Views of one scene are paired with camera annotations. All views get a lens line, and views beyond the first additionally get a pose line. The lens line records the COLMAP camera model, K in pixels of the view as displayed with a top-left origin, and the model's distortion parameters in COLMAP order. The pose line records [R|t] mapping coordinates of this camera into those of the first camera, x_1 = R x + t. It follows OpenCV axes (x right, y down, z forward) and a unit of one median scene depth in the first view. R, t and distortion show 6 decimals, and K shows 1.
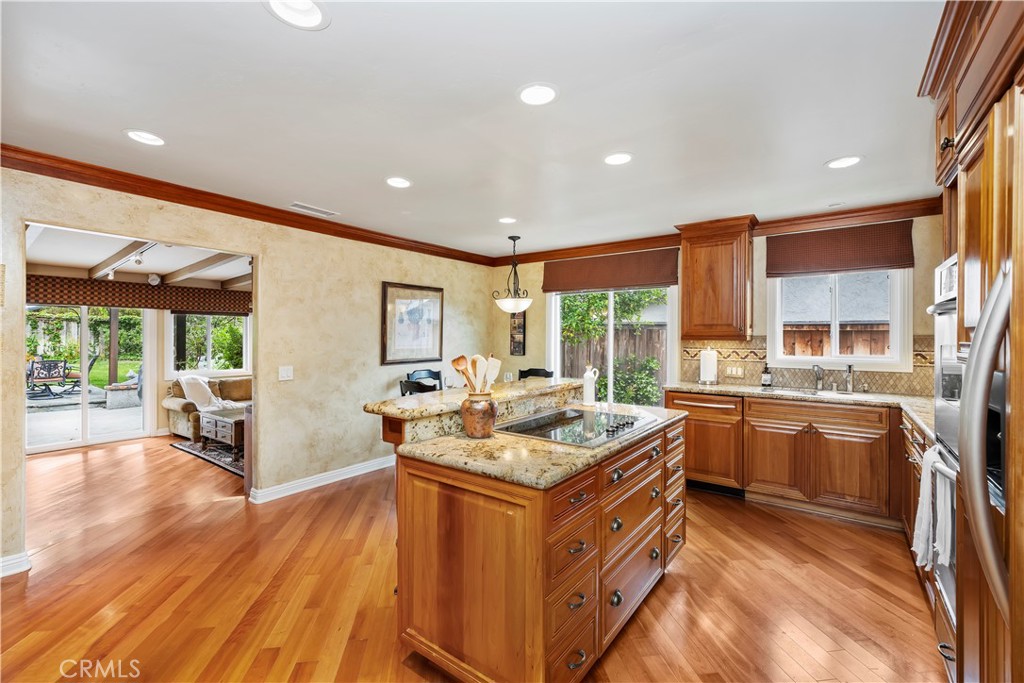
lens RADIAL K [[433.8, 0, 507.1], [0, 433.8, 340.8], [0, 0, 1]] dist [0.001375, 0.000178]
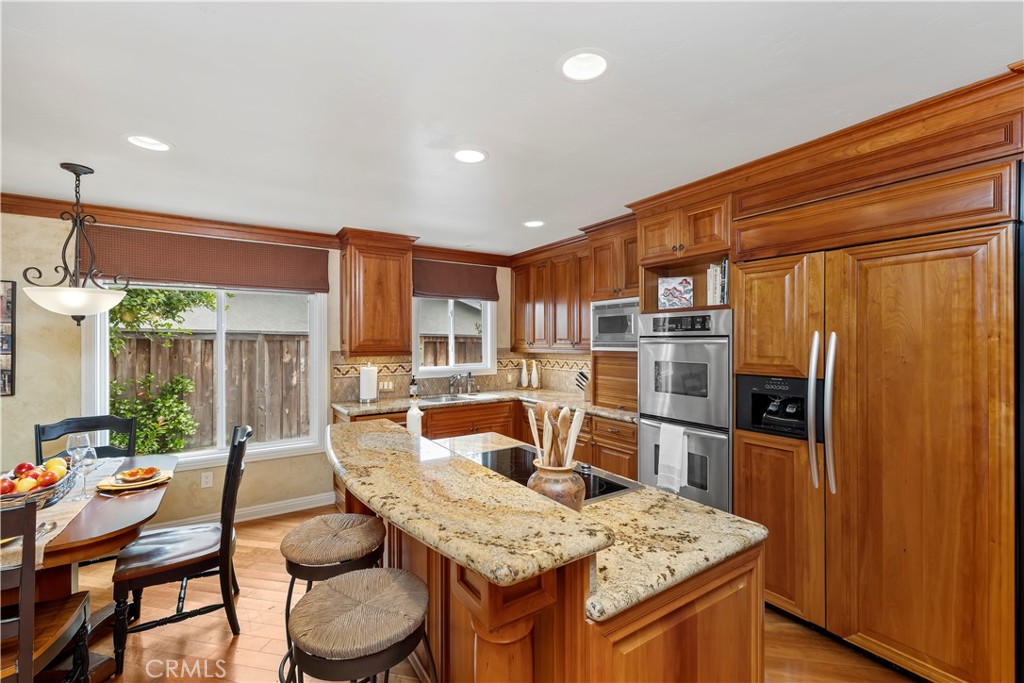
lens RADIAL K [[433.8, 0, 511.0], [0, 433.8, 336.0], [0, 0, 1]] dist [0.001375, 0.000178]
pose [[0.337195, 0.004661, 0.941423, -0.334108], [0.012048, 0.999884, -0.009266, -0.032965], [-0.941358, 0.014467, 0.337100, 0.396357]]
